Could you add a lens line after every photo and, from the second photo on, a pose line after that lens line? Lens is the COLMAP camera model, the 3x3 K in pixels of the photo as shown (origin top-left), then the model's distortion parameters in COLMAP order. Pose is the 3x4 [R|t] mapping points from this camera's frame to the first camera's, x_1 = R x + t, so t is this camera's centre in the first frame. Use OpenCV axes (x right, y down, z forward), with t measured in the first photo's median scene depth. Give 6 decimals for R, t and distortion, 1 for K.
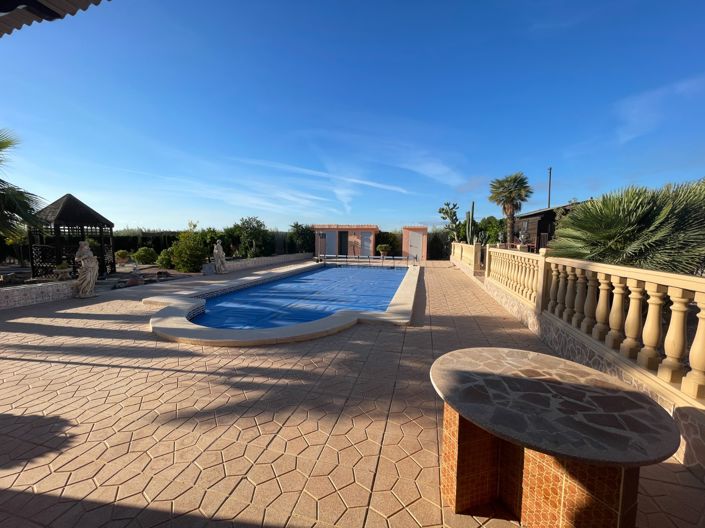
lens RADIAL K [[283.4, 0, 349.5], [0, 283.4, 263.6], [0, 0, 1]] dist [-0.002248, 0.000220]
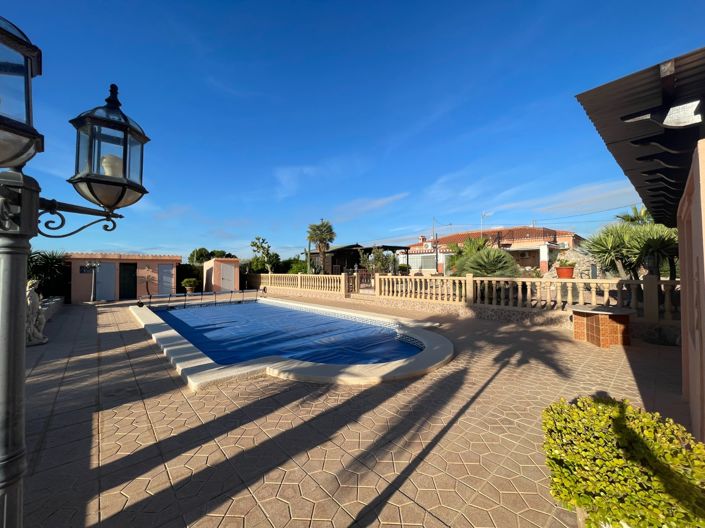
lens RADIAL K [[283.4, 0, 349.5], [0, 283.4, 263.6], [0, 0, 1]] dist [-0.002248, 0.000220]
pose [[0.554795, 0.001571, 0.831985, -0.633754], [0.089241, 0.994117, -0.061386, -0.033299], [-0.827187, 0.108304, 0.551391, 0.241989]]
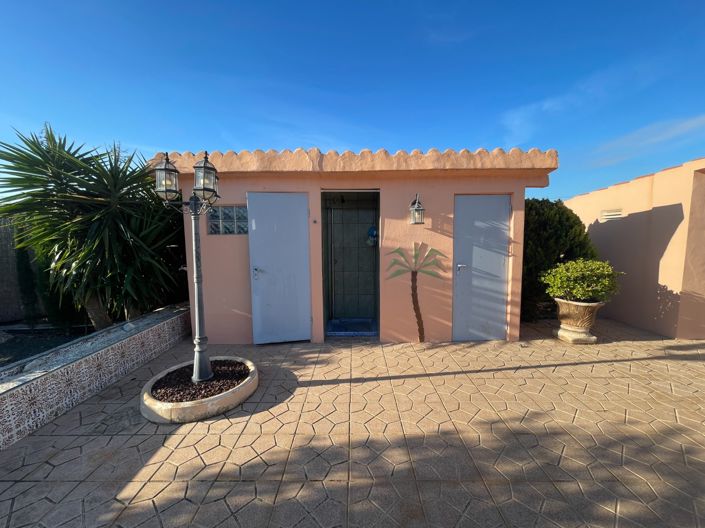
lens RADIAL K [[283.4, 0, 349.5], [0, 283.4, 263.6], [0, 0, 1]] dist [-0.002248, 0.000220]
pose [[0.972418, -0.042201, 0.229397, -0.129230], [0.037595, 0.998995, 0.024415, -0.149665], [-0.230197, -0.015117, 0.973027, 1.668953]]
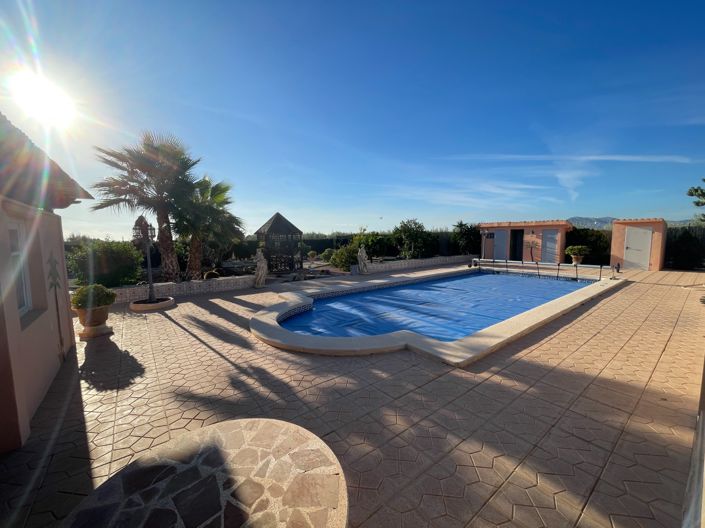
lens RADIAL K [[283.4, 0, 349.5], [0, 283.4, 263.6], [0, 0, 1]] dist [-0.002248, 0.000220]
pose [[0.791066, 0.037976, -0.610550, 0.198823], [-0.033264, 0.999265, 0.019055, -0.029592], [0.610825, 0.005236, 0.791748, 0.098024]]
